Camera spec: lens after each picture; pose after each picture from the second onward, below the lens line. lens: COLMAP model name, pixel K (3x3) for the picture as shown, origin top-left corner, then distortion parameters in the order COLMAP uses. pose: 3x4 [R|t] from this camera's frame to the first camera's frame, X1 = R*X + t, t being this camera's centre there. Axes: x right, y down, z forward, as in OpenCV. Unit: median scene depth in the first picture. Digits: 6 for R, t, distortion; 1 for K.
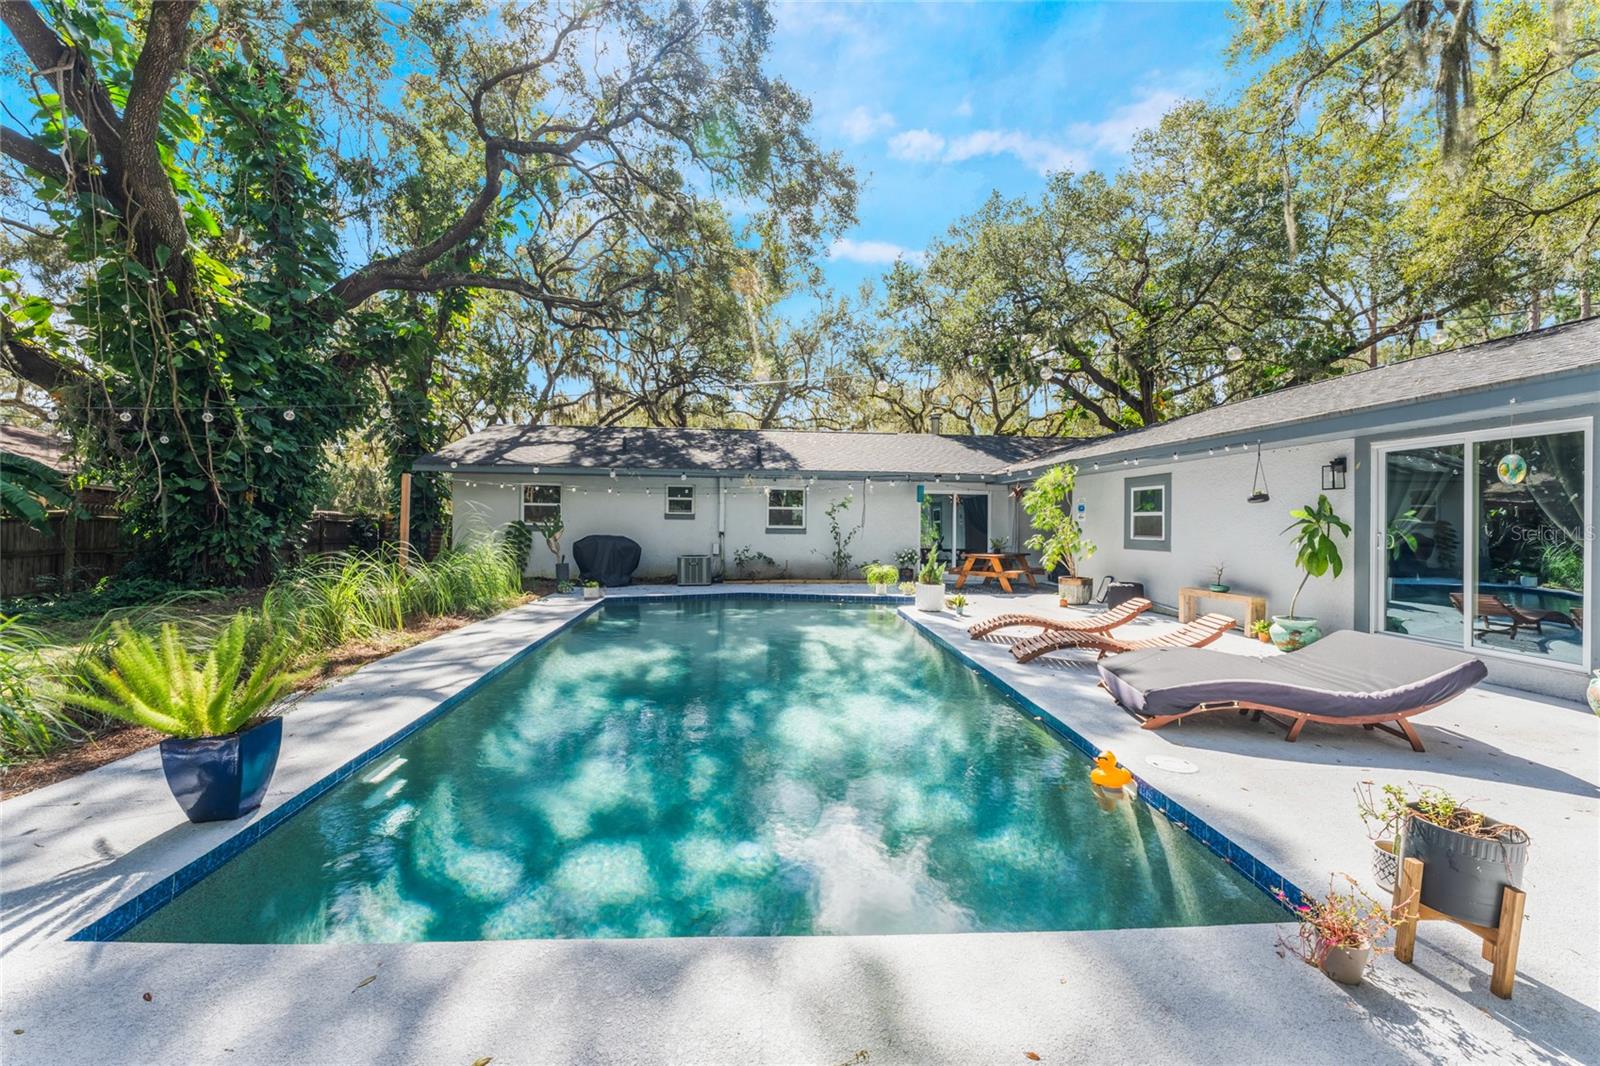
lens RADIAL K [[649.0, 0, 792.2], [0, 649.0, 533.6], [0, 0, 1]] dist [-0.003712, -0.000153]
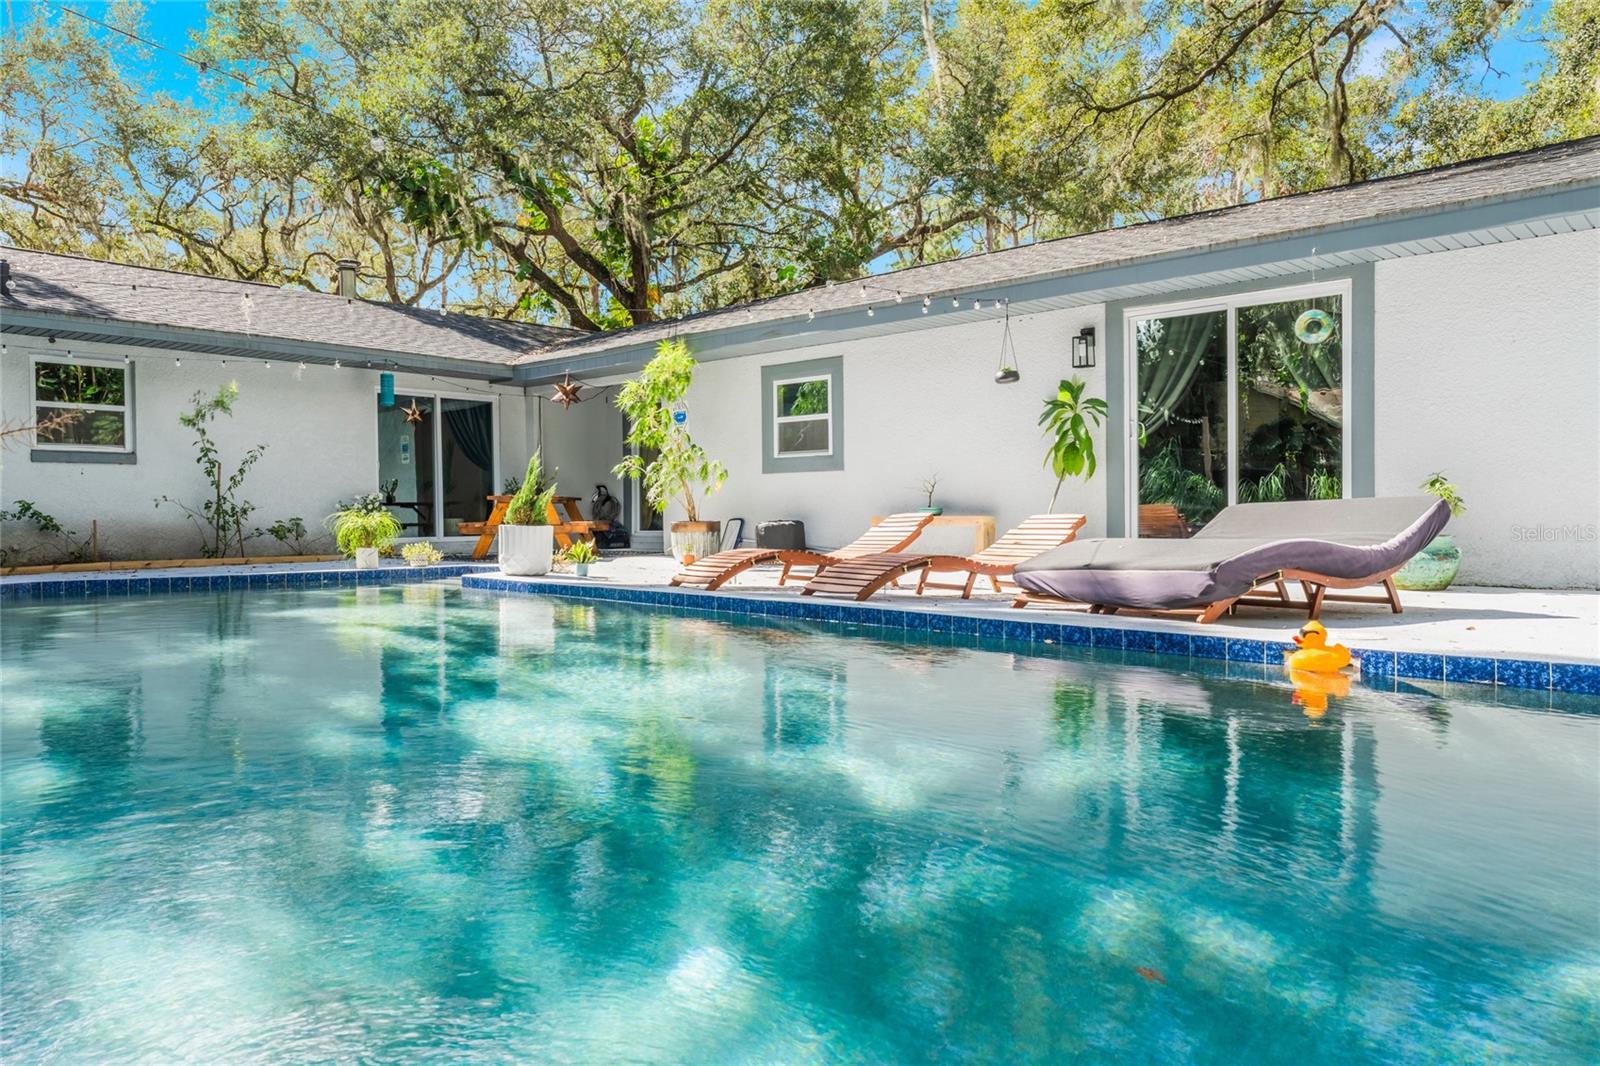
lens RADIAL K [[1065.9, 0, 800.0], [0, 1065.9, 533.0], [0, 0, 1]] dist [0.000022, -0.001310]
pose [[0.741438, -0.030015, 0.670349, -0.144096], [0.023630, 0.999547, 0.018619, 0.048836], [-0.670605, 0.002036, 0.741812, 0.126587]]
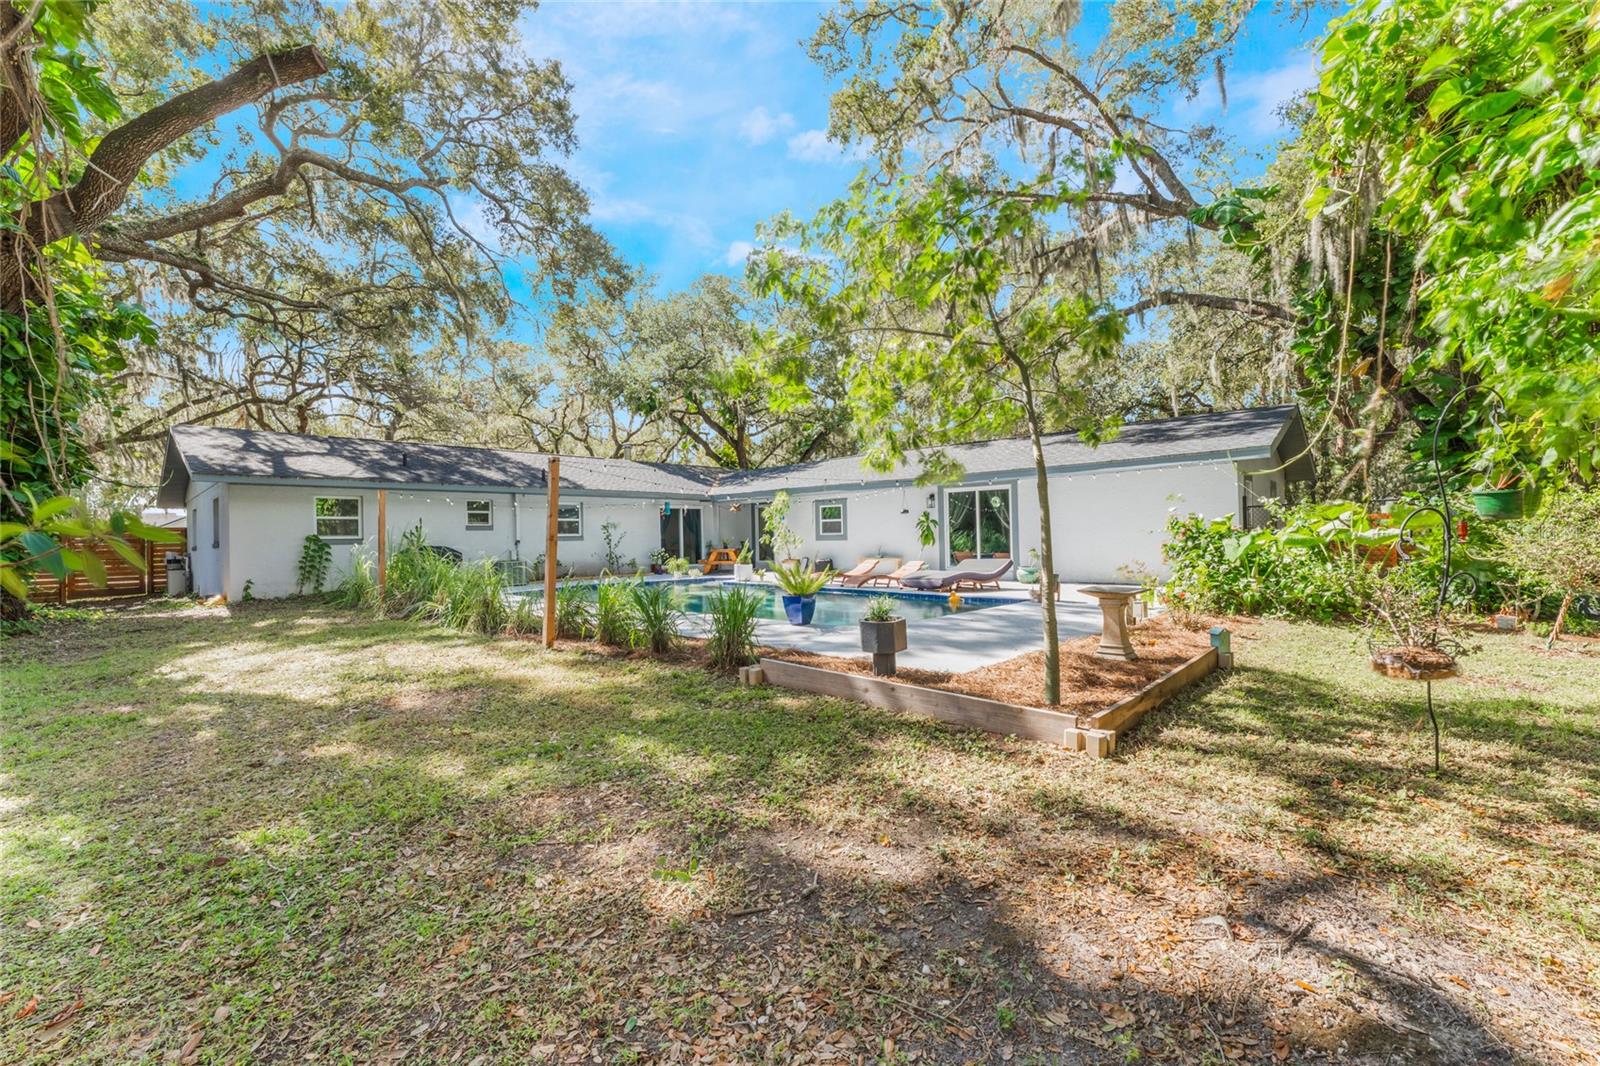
lens RADIAL K [[649.0, 0, 792.2], [0, 649.0, 533.6], [0, 0, 1]] dist [-0.003712, -0.000153]
pose [[0.757384, -0.022148, 0.652594, -0.505324], [0.035220, 0.999355, -0.006959, 0.010813], [-0.652019, 0.028255, 0.757676, -0.207718]]
